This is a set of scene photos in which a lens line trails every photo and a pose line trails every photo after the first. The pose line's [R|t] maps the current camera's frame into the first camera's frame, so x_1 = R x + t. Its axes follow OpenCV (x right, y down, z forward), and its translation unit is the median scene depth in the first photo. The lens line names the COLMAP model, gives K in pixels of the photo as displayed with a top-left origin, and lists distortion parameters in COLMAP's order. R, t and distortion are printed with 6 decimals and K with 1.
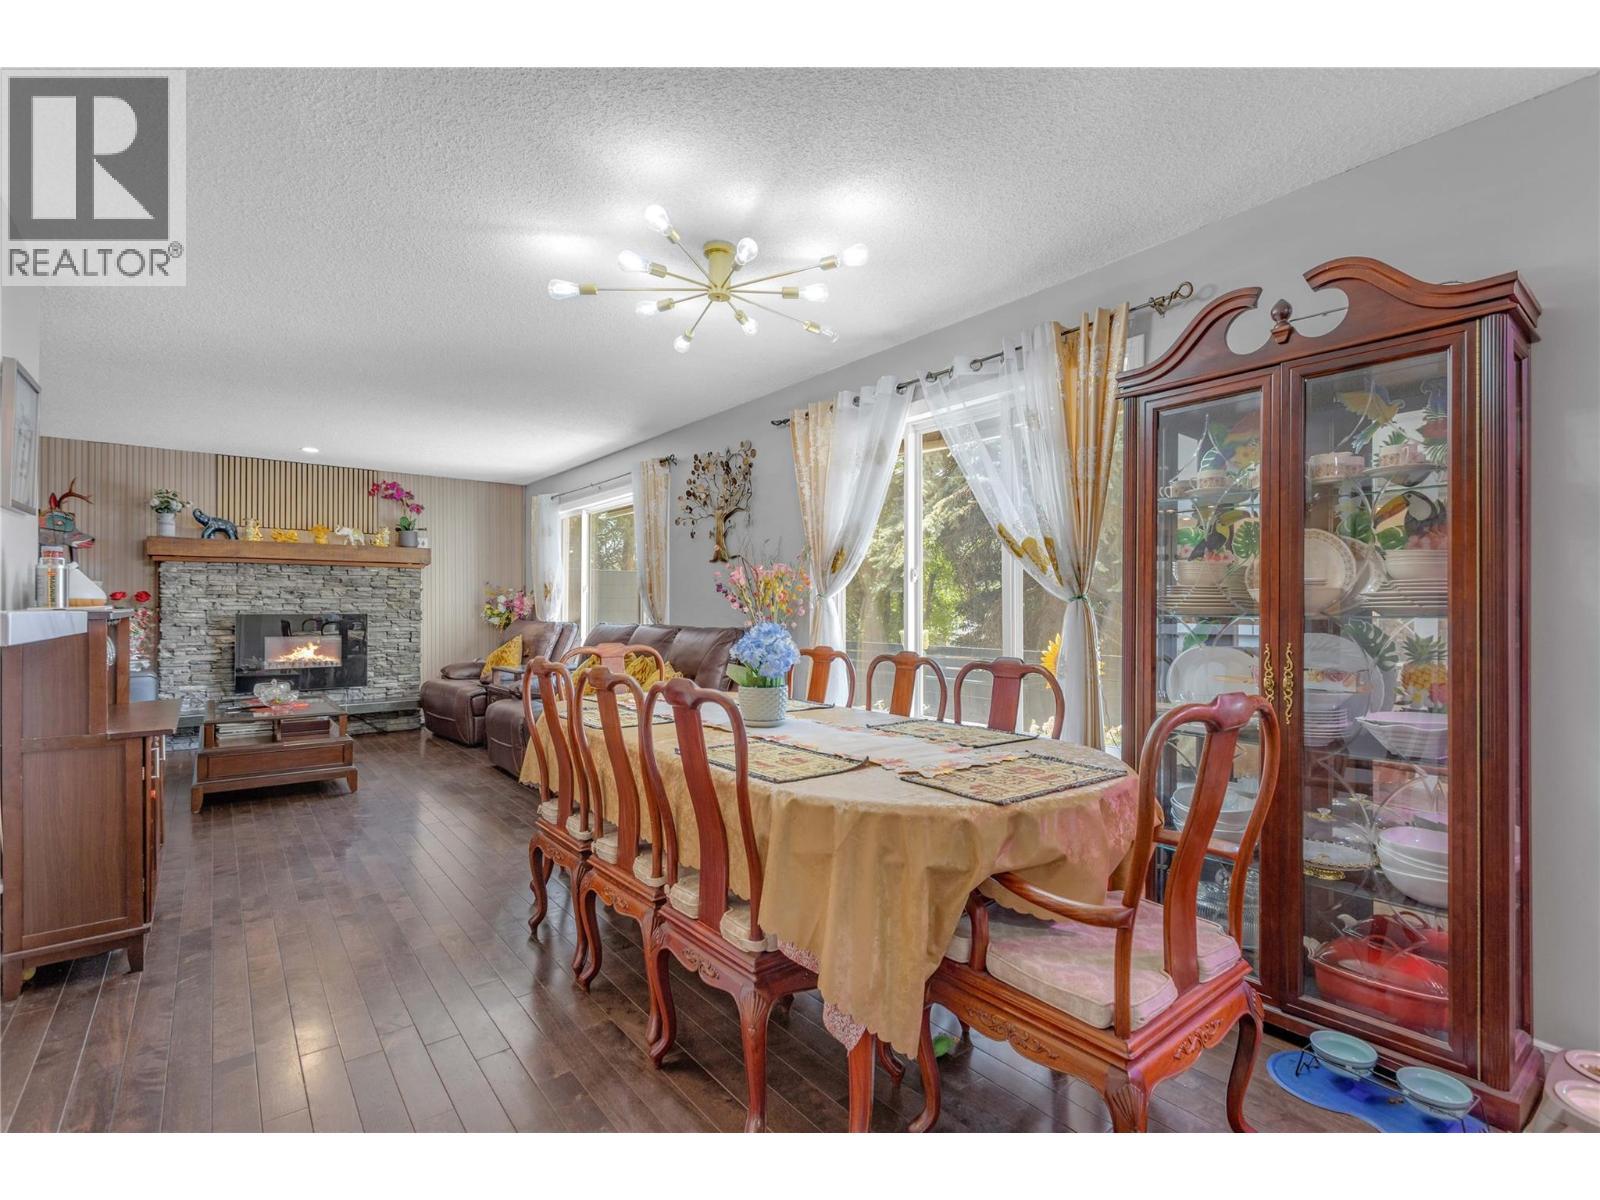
lens RADIAL K [[770.8, 0, 792.4], [0, 770.8, 606.3], [0, 0, 1]] dist [-0.003082, -0.000566]
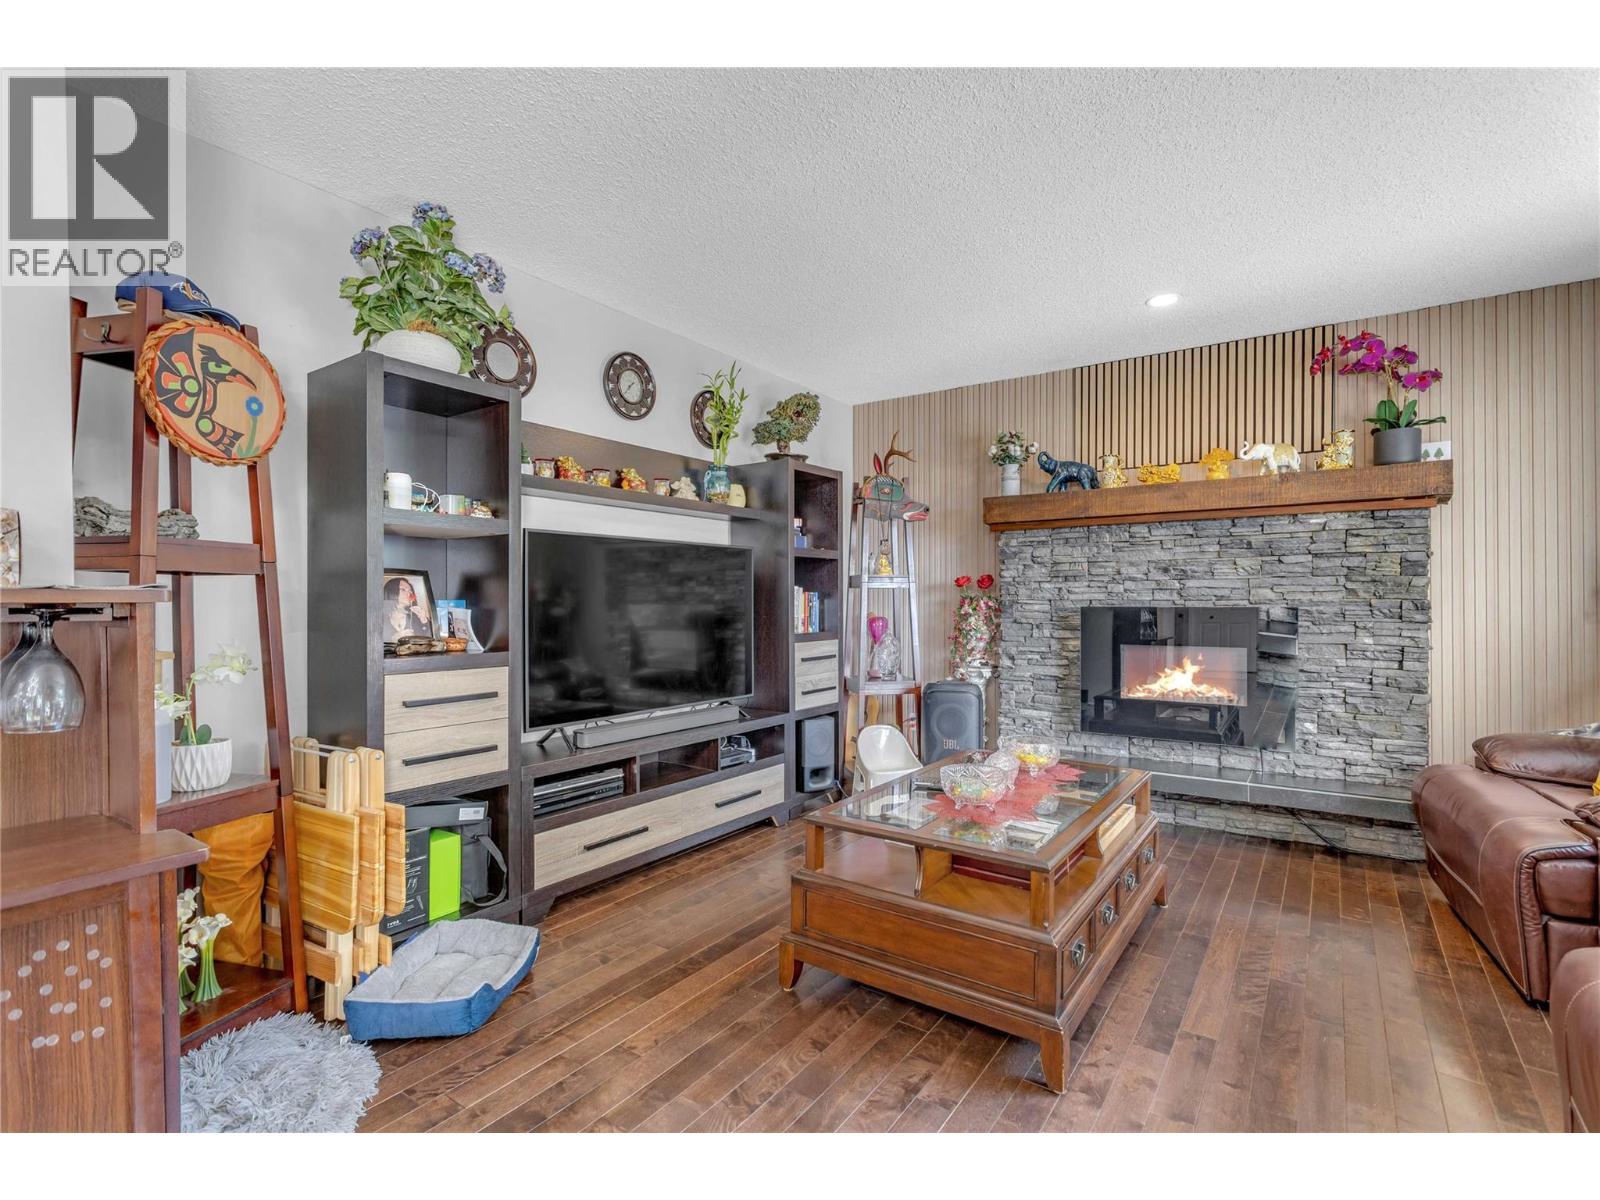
lens RADIAL K [[770.8, 0, 786.2], [0, 770.8, 600.4], [0, 0, 1]] dist [-0.003082, -0.000566]
pose [[0.308448, 0.001631, -0.951240, -0.185680], [0.004644, 0.999984, 0.003220, 0.001974], [0.951230, -0.005411, 0.308436, 0.547960]]
